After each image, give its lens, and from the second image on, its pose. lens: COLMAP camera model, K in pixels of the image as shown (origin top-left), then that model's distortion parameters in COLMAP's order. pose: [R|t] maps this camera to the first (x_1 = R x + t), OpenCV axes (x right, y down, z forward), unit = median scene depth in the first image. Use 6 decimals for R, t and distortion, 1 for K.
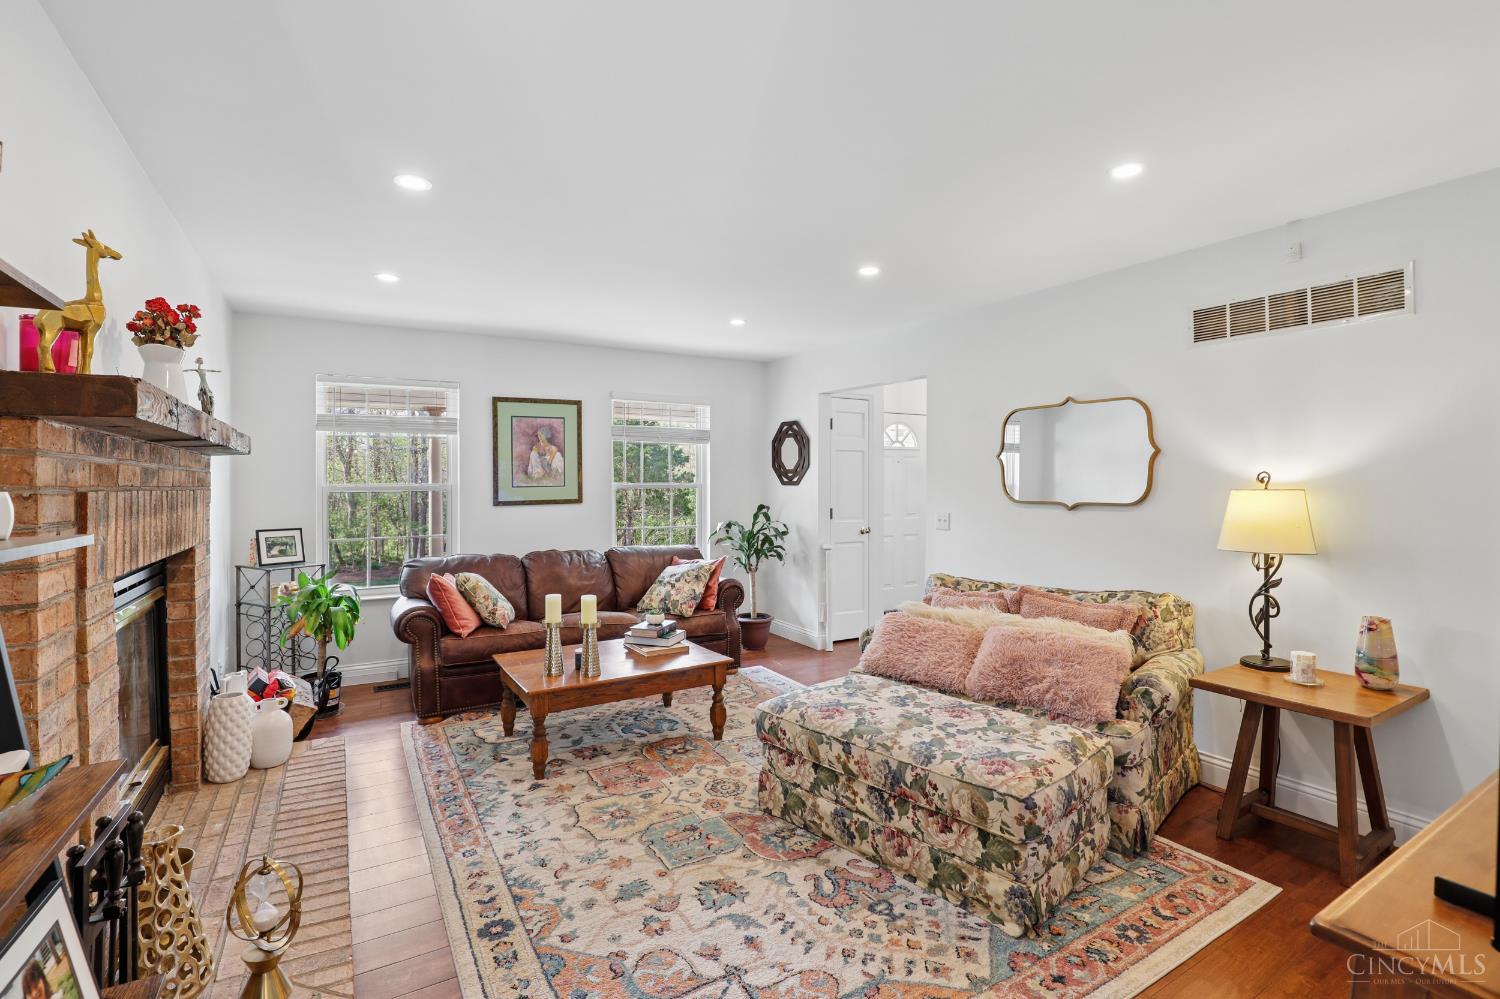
lens RADIAL K [[693.5, 0, 750.8], [0, 693.5, 482.0], [0, 0, 1]] dist [-0.040968, 0.009105]
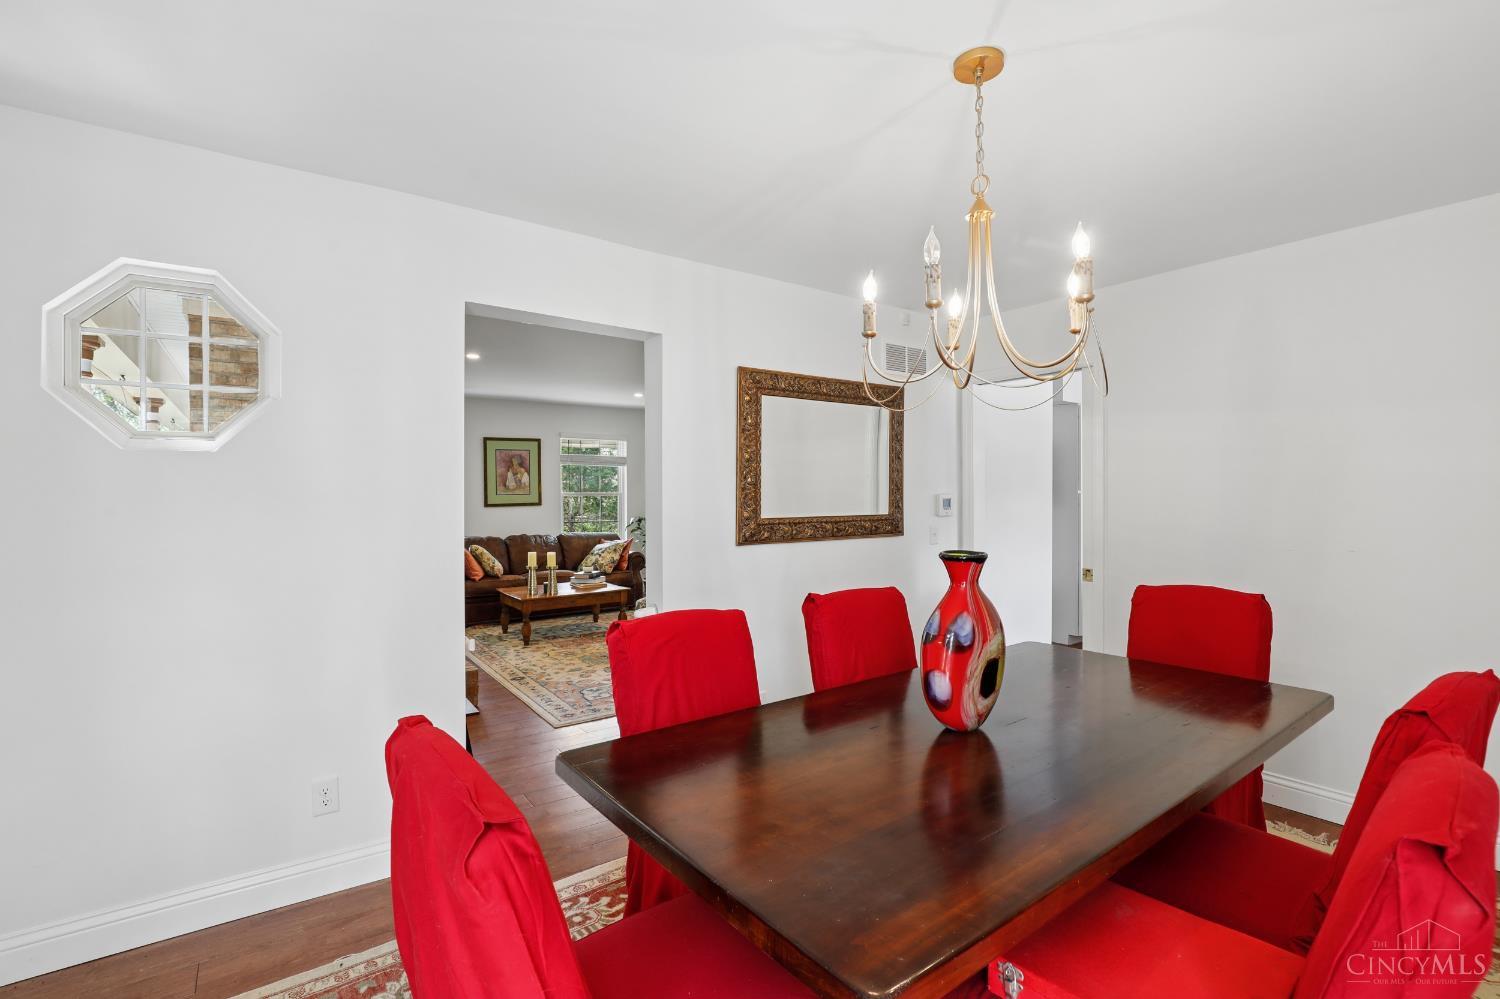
lens RADIAL K [[693.5, 0, 750.8], [0, 693.5, 482.0], [0, 0, 1]] dist [-0.040968, 0.009105]
pose [[0.996518, -0.002473, 0.083347, 0.107883], [0.003505, 0.999919, -0.012235, -0.001080], [-0.083310, 0.012484, 0.996445, -0.665459]]
